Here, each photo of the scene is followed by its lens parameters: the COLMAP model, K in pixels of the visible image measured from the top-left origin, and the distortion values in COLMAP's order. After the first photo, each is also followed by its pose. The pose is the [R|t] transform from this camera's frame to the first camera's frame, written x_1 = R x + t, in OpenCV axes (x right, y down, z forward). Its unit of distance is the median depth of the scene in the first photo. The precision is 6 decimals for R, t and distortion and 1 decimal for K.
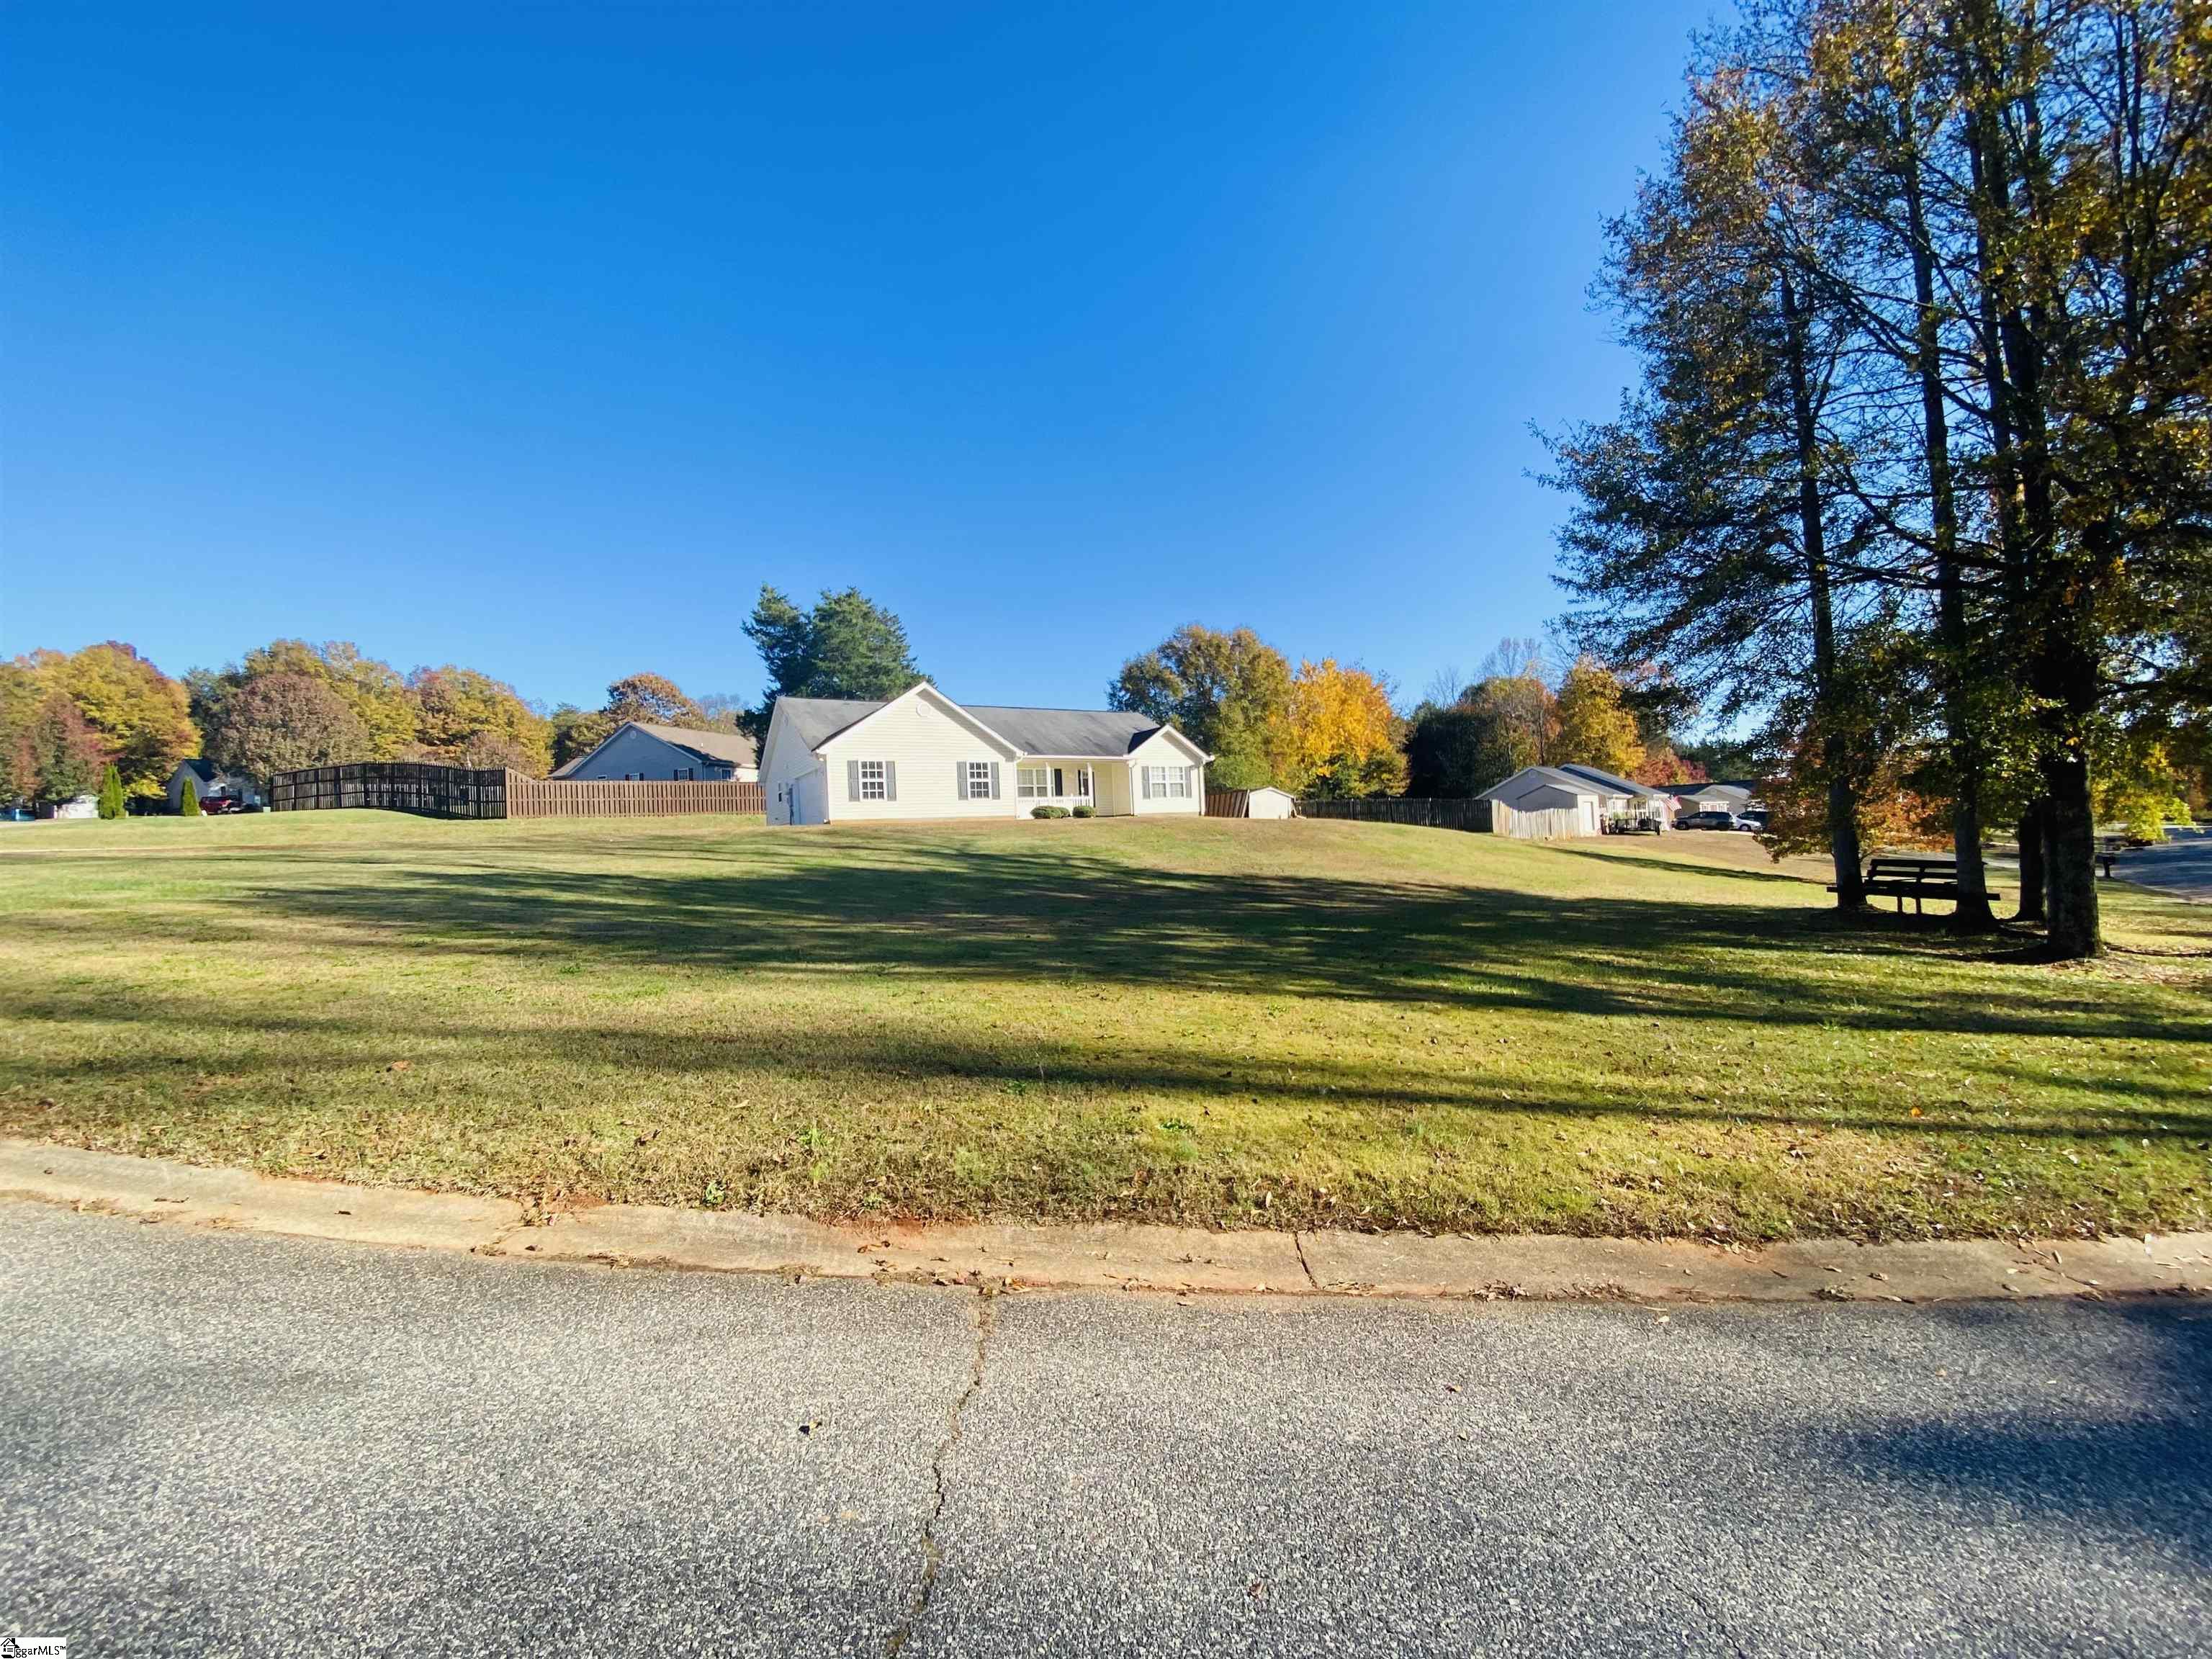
lens RADIAL K [[899.3, 0, 1109.4], [0, 899.3, 841.5], [0, 0, 1]] dist [0.031924, -0.026662]
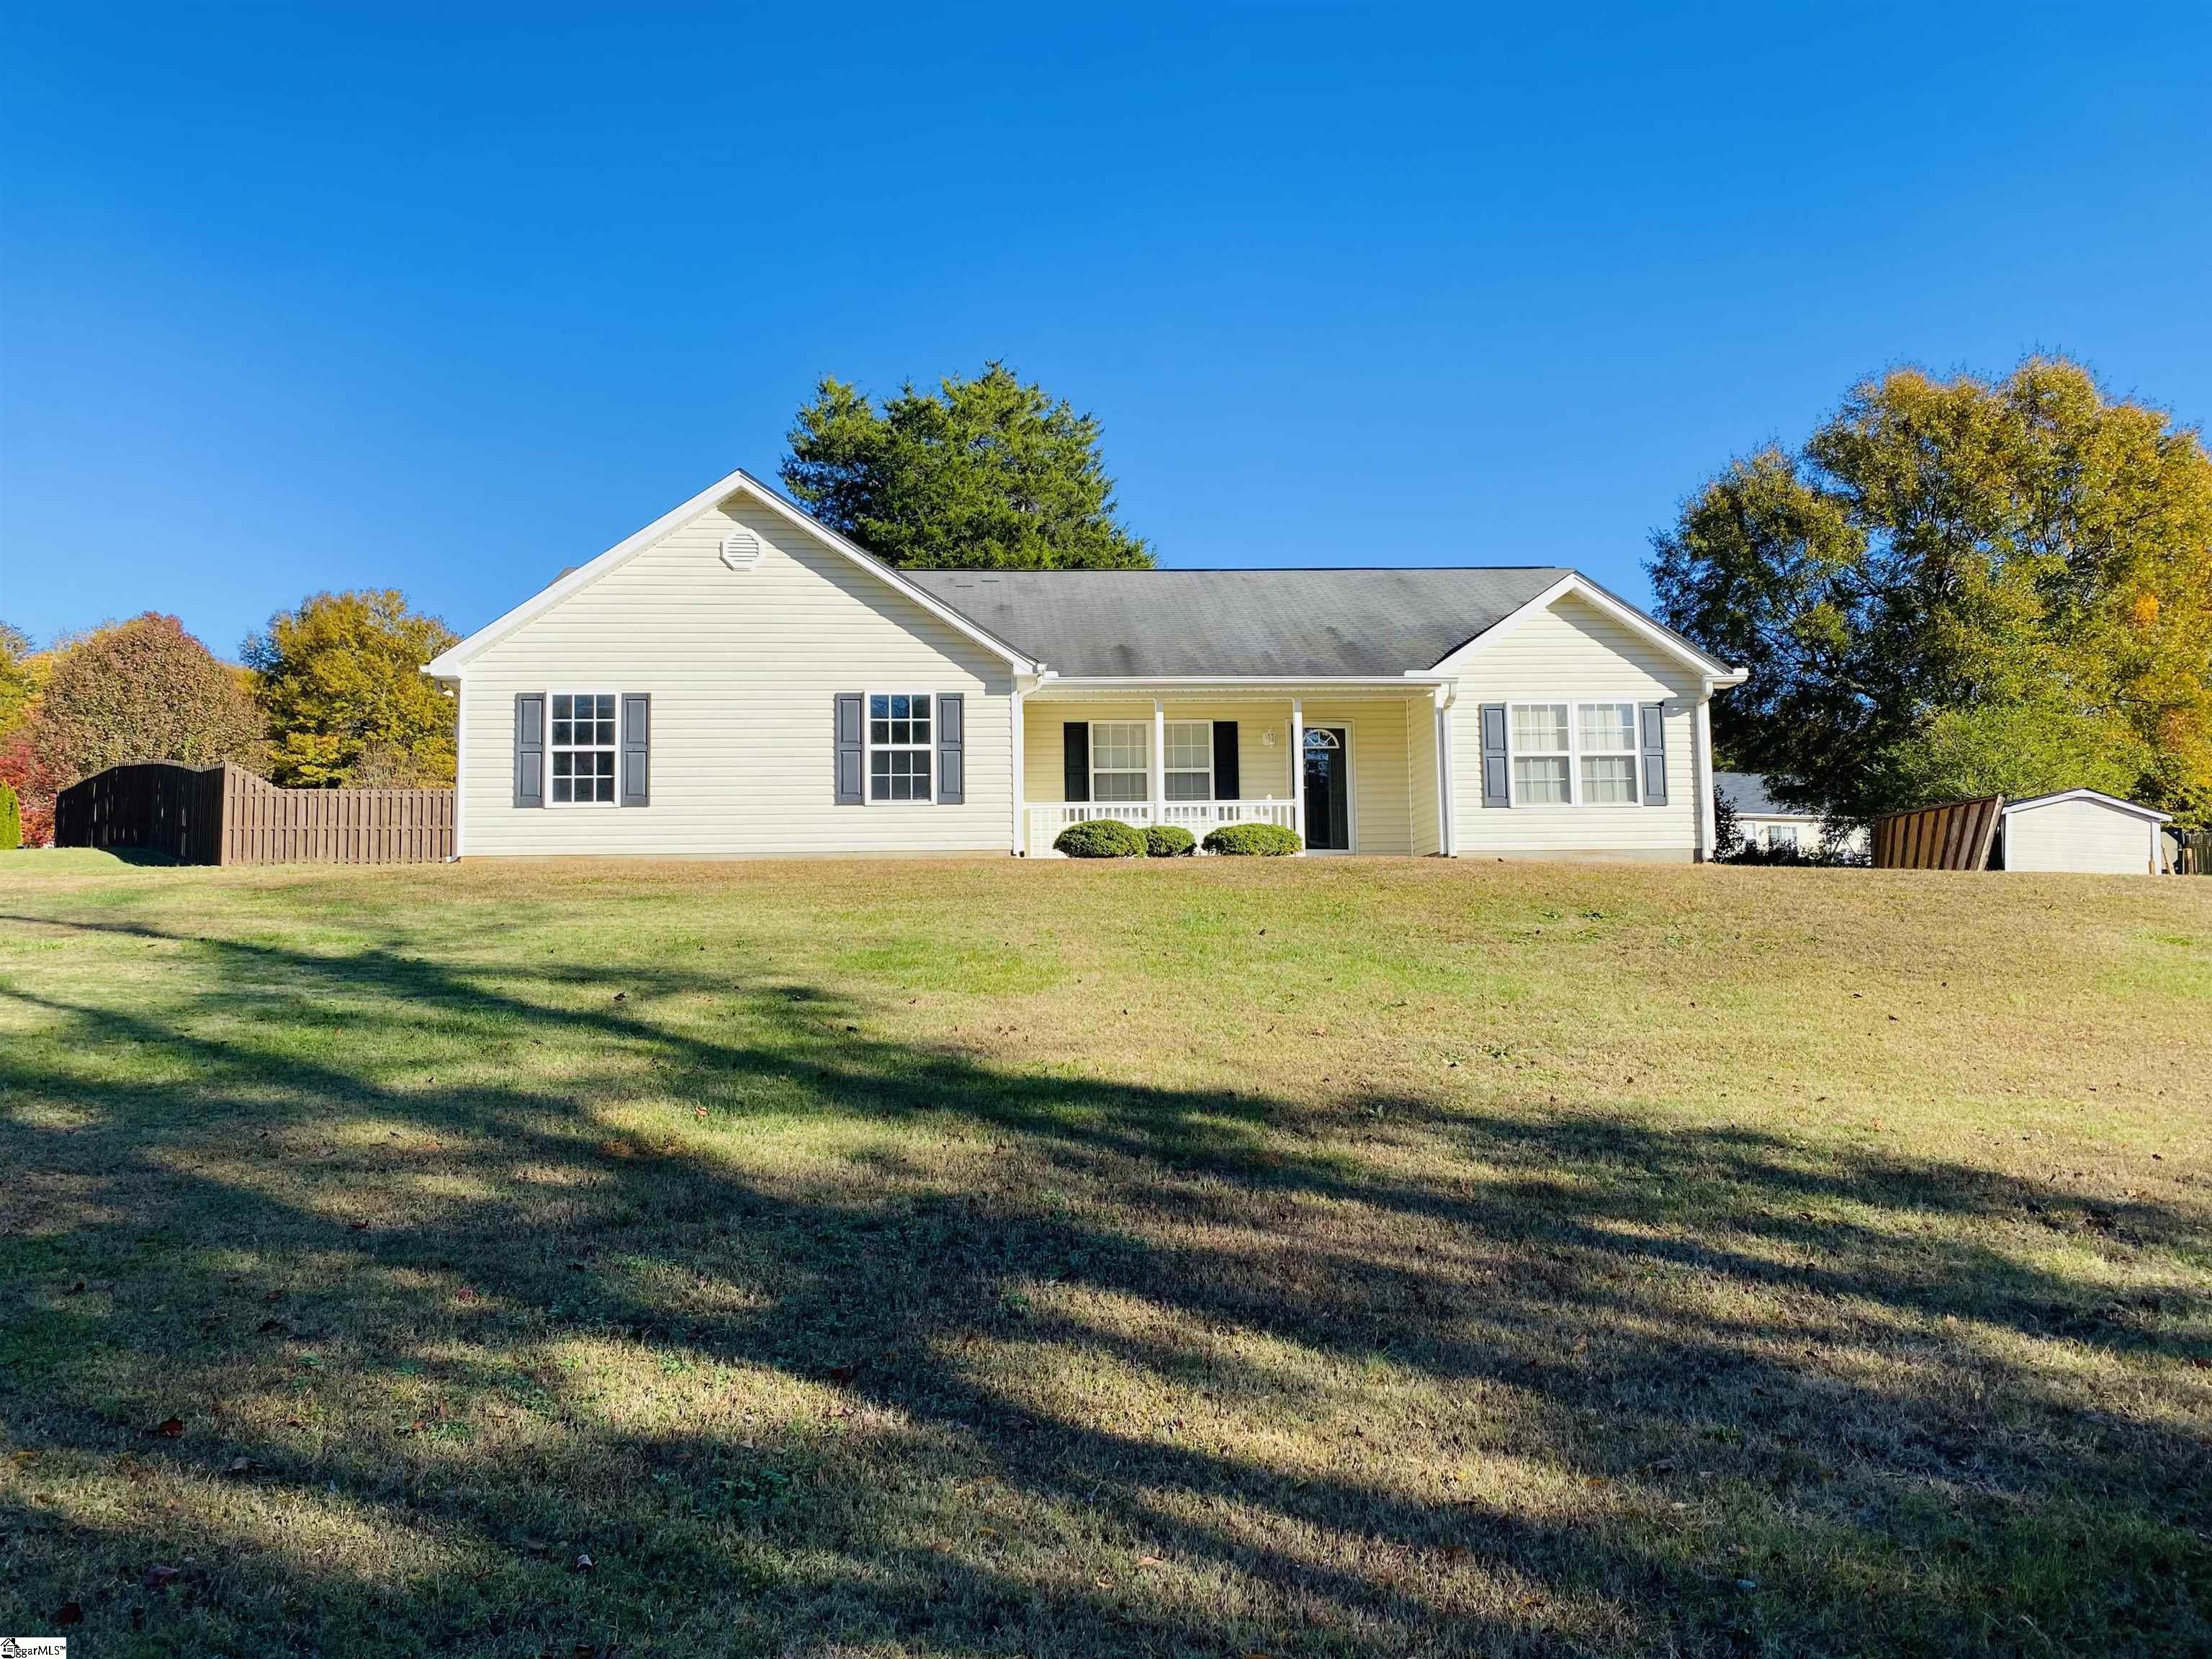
lens RADIAL K [[1694.8, 0, 1106.0], [0, 1694.8, 829.5], [0, 0, 1]] dist [0.054826, -0.074775]
pose [[0.903704, -0.005808, -0.428118, 0.194824], [-0.022623, 0.997863, -0.061292, -0.000006], [0.427559, 0.065075, 0.901642, 0.456963]]
